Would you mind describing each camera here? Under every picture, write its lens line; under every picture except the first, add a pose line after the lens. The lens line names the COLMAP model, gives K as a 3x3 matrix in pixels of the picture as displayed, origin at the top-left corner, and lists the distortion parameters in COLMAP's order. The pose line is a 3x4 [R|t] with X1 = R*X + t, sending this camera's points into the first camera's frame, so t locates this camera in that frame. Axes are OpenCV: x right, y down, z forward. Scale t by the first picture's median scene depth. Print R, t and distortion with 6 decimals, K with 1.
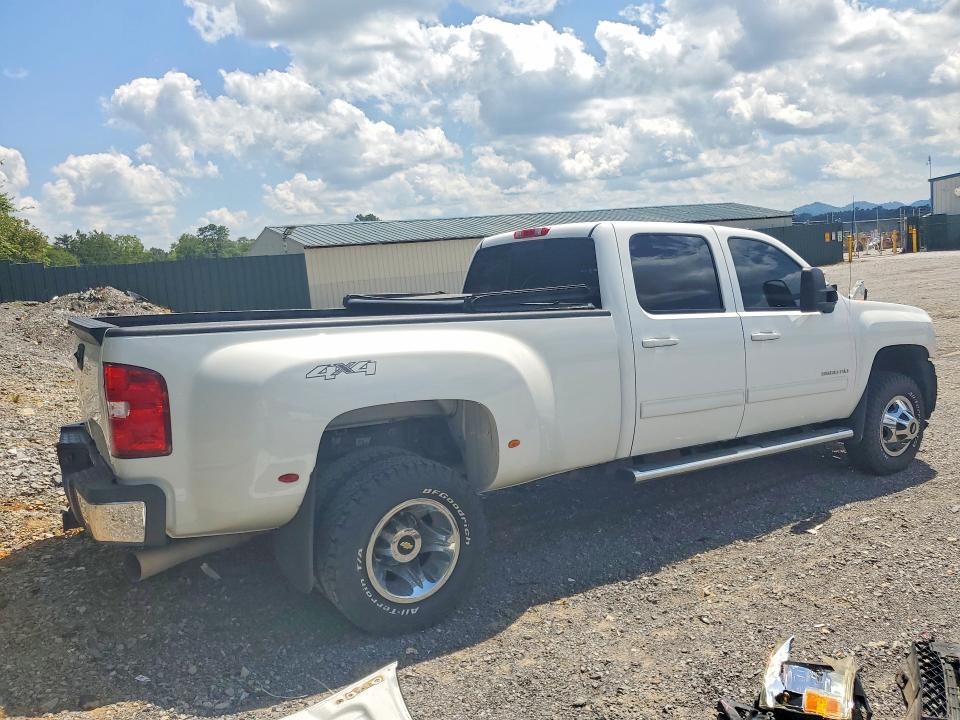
lens RADIAL K [[653.9, 0, 483.6], [0, 653.9, 357.3], [0, 0, 1]] dist [0.068062, -0.071714]
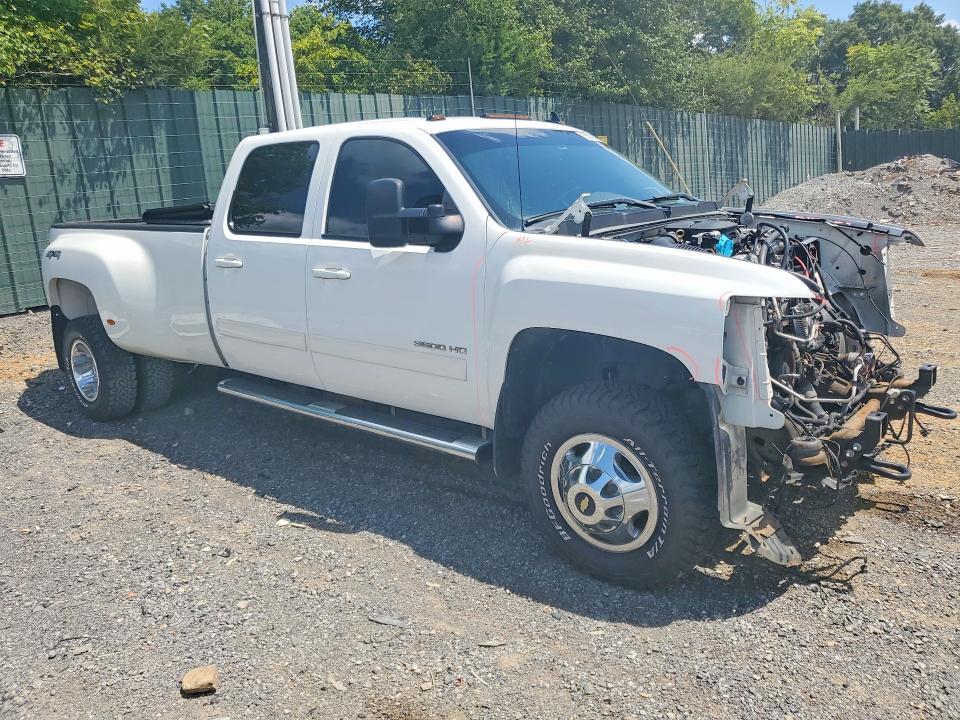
lens RADIAL K [[653.9, 0, 483.6], [0, 653.9, 357.3], [0, 0, 1]] dist [0.068062, -0.071714]
pose [[0.377295, 0.200318, -0.904169, 1.168762], [-0.092721, 0.979591, 0.178336, -0.086304], [0.921440, 0.016550, 0.388168, 0.840510]]
